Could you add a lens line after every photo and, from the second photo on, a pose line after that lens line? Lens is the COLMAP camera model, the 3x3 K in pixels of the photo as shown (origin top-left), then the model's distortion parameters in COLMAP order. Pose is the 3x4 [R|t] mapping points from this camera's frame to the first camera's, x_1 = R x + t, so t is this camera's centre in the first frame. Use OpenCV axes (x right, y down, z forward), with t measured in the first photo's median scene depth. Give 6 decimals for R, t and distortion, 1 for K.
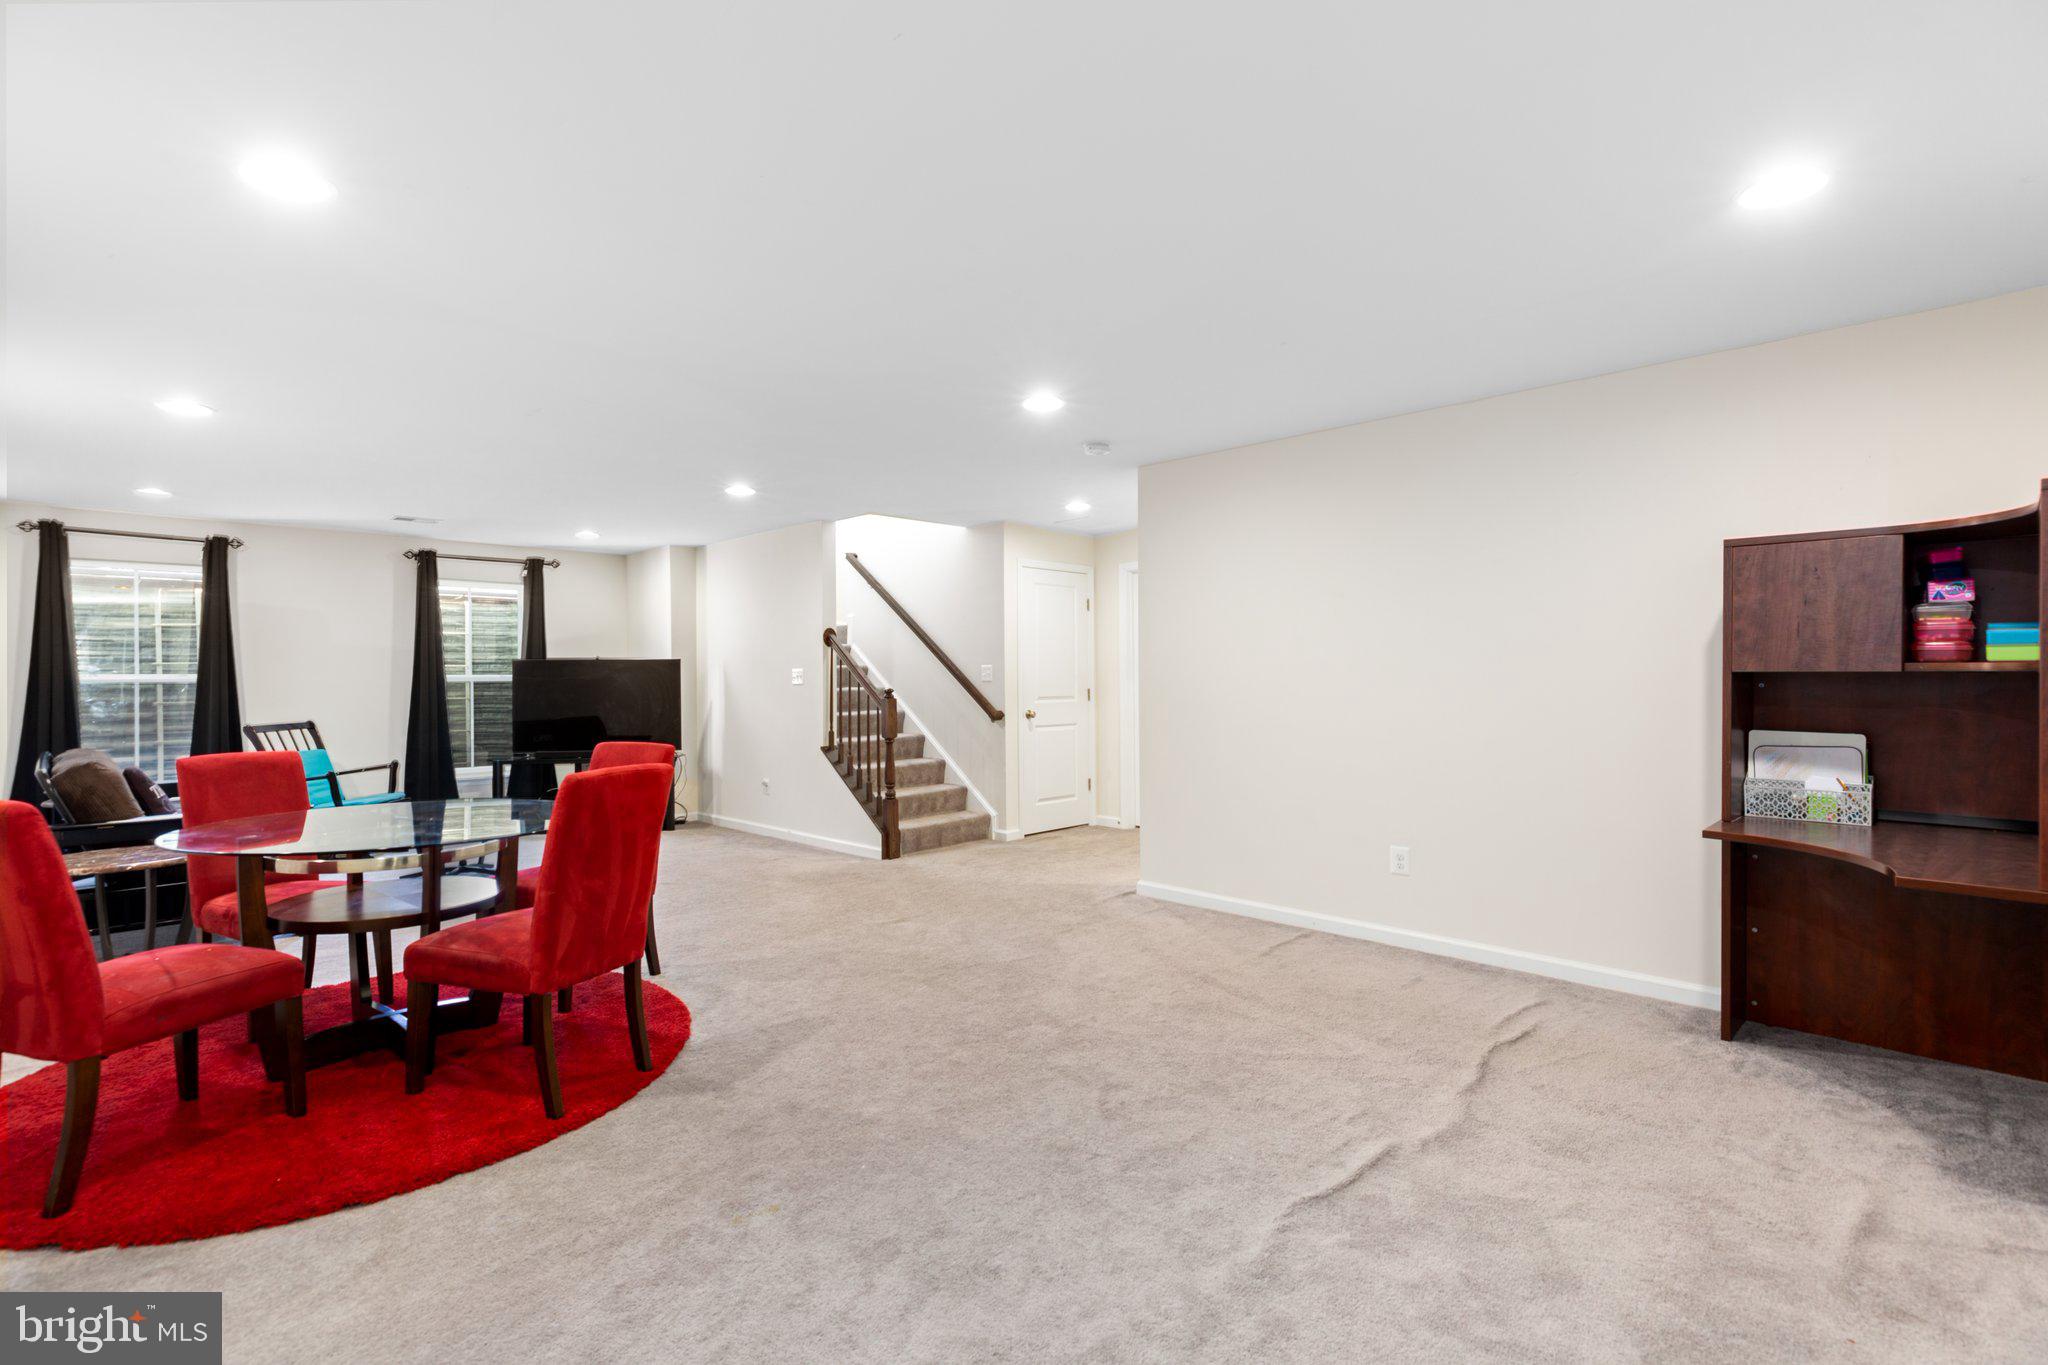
lens RADIAL K [[982.9, 0, 1014.2], [0, 982.9, 682.3], [0, 0, 1]] dist [-0.000855, -0.000636]
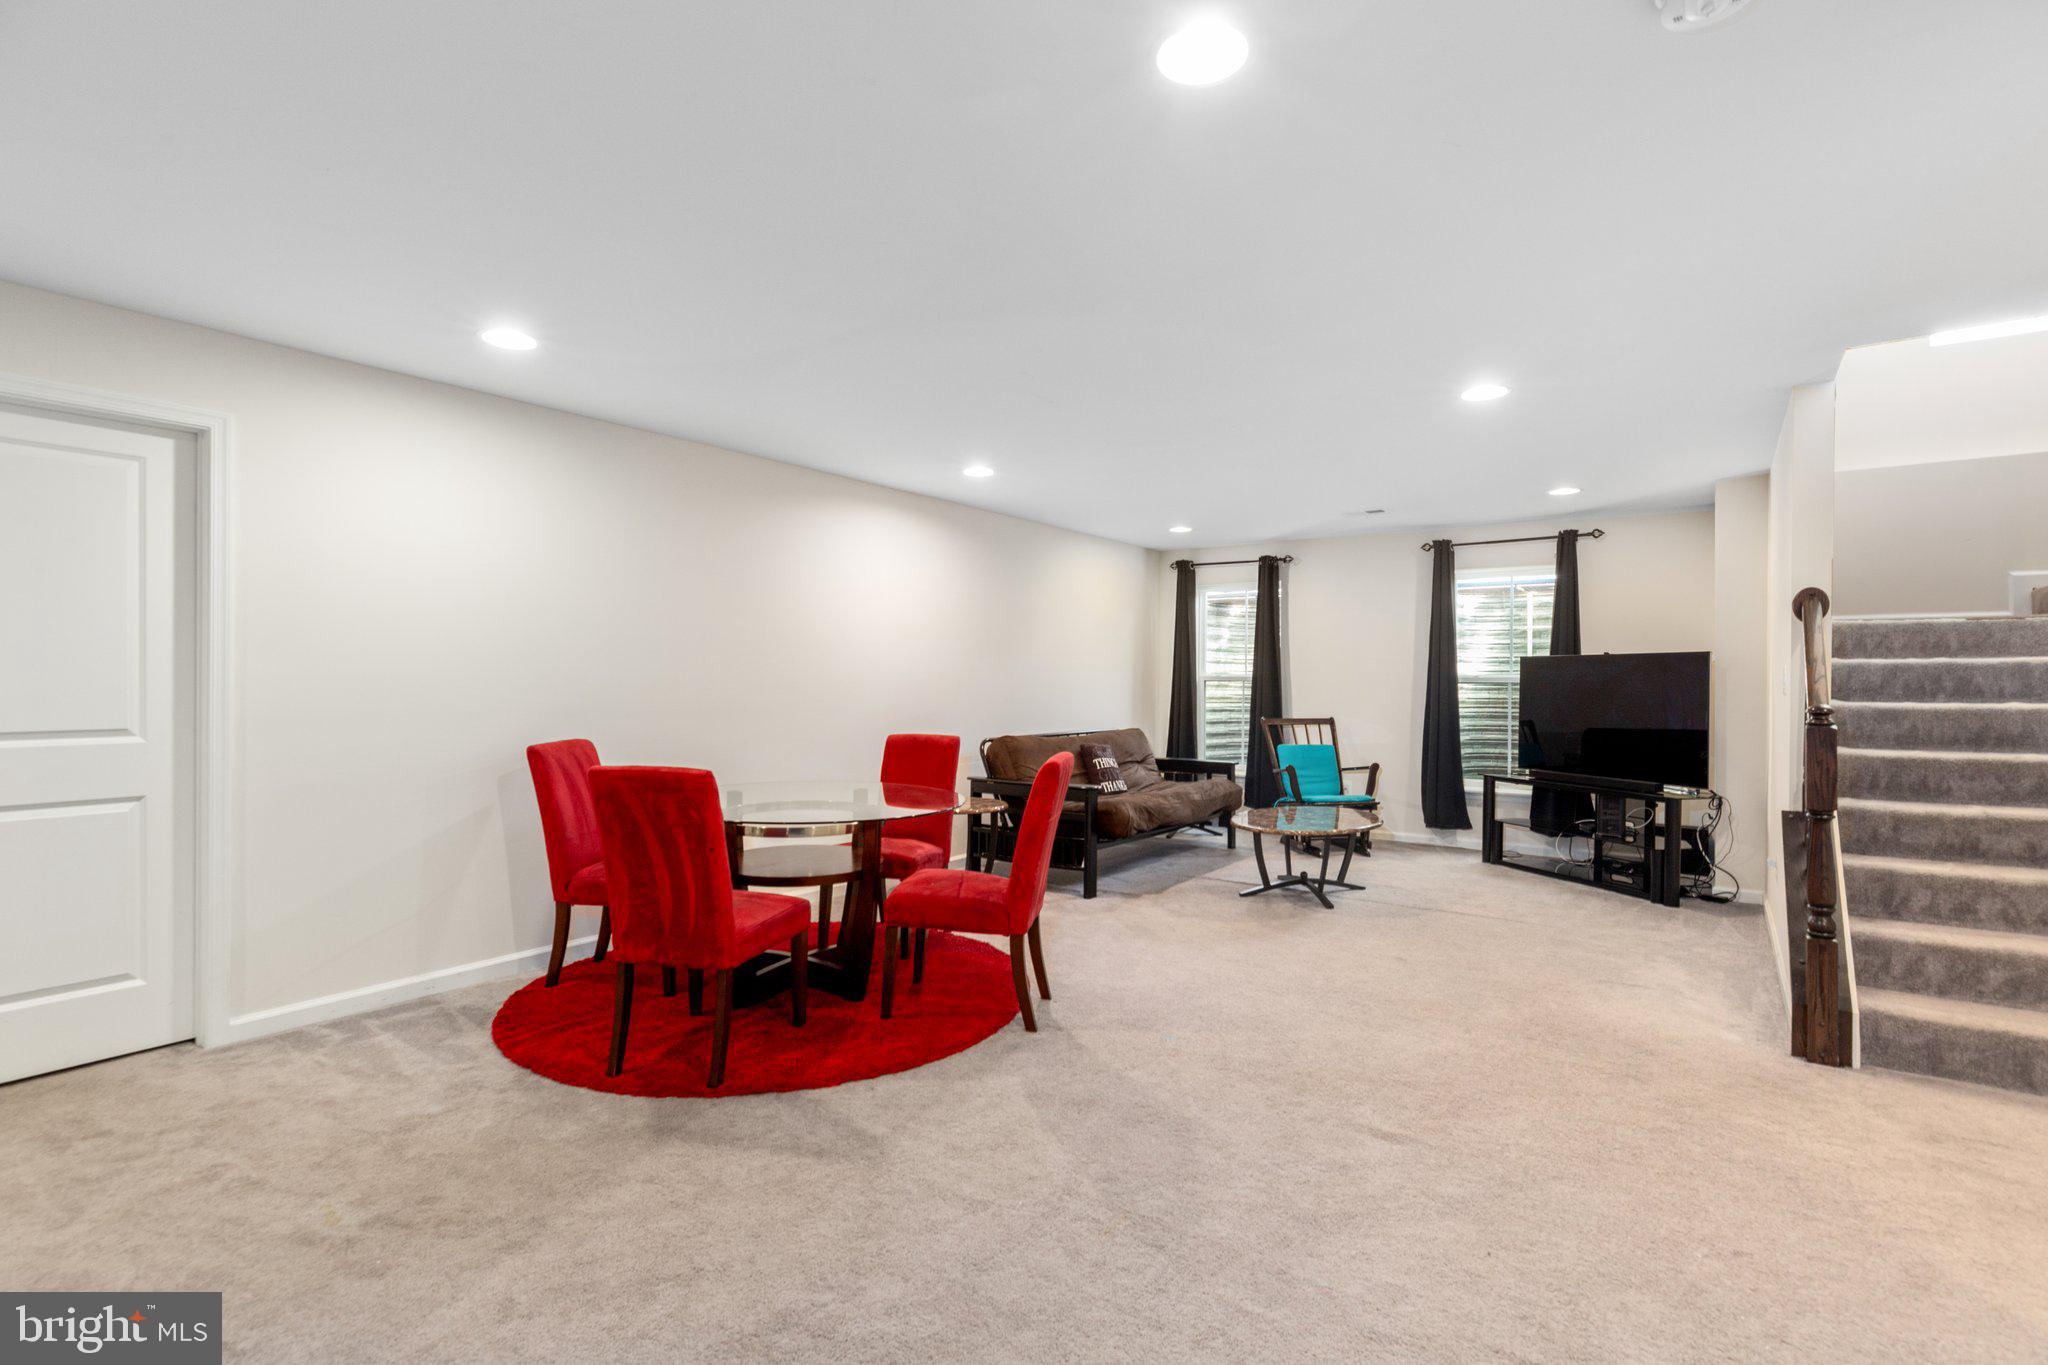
lens RADIAL K [[982.9, 0, 1014.0], [0, 982.9, 683.5], [0, 0, 1]] dist [-0.000855, -0.000636]
pose [[0.138967, 0.021861, -0.990056, 0.270294], [-0.001773, 0.999760, 0.021827, -0.018553], [0.990295, -0.001278, 0.138973, 0.473885]]
